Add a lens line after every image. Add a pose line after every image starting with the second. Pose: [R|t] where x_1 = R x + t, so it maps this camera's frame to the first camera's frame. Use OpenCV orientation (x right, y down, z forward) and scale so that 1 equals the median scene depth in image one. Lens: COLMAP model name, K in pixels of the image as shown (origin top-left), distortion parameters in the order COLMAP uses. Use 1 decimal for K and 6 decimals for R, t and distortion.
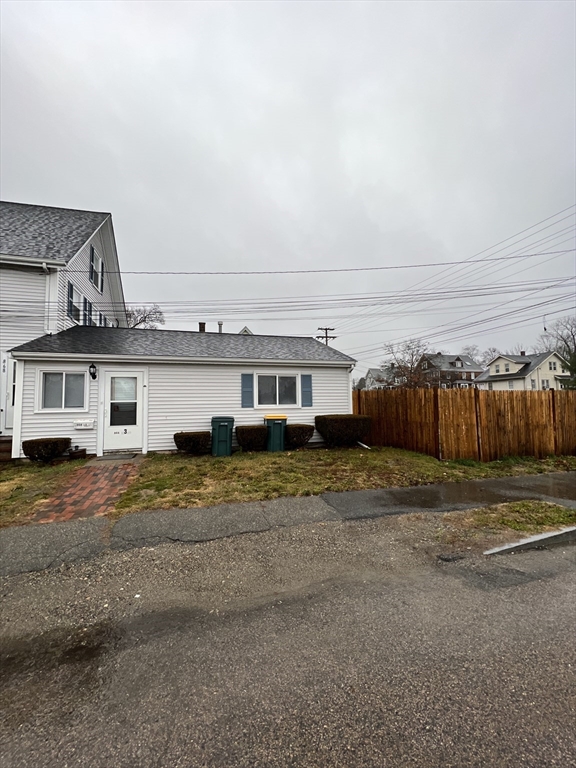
lens RADIAL K [[307.0, 0, 286.1], [0, 307.0, 384.7], [0, 0, 1]] dist [-0.001552, 0.000288]
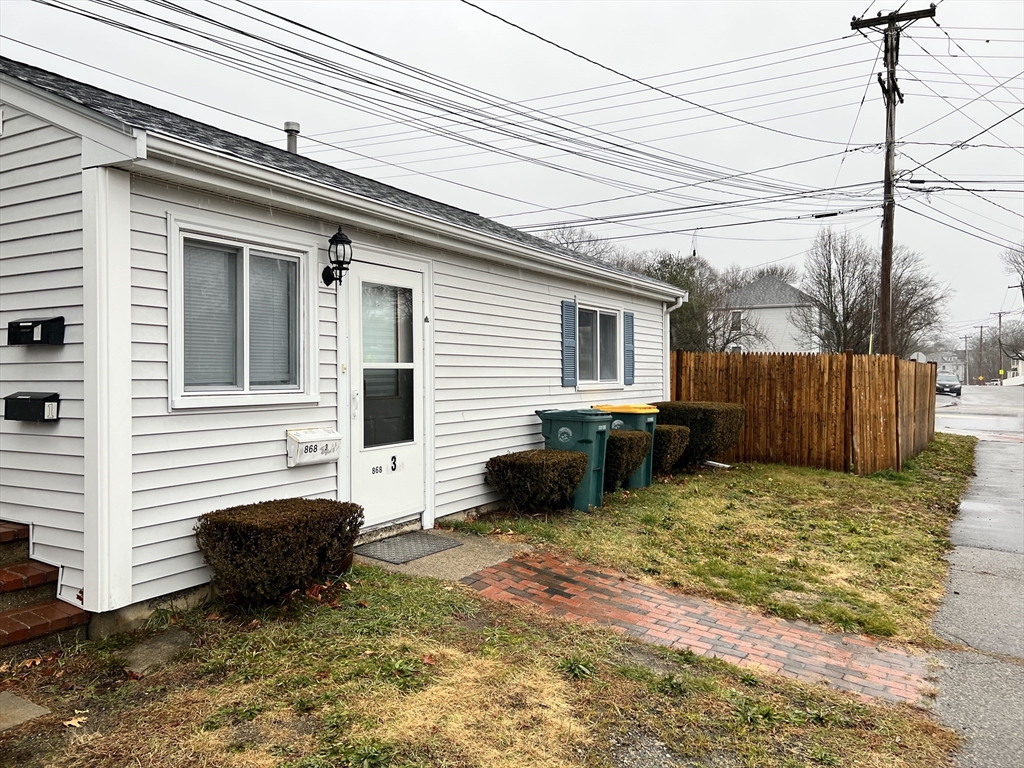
lens RADIAL K [[768.3, 0, 510.7], [0, 768.3, 380.2], [0, 0, 1]] dist [0.059246, -0.065878]
pose [[0.730664, 0.007733, 0.682694, -0.954968], [-0.052419, 0.997620, 0.044801, 0.027527], [-0.680722, -0.068521, 0.729330, 0.356731]]
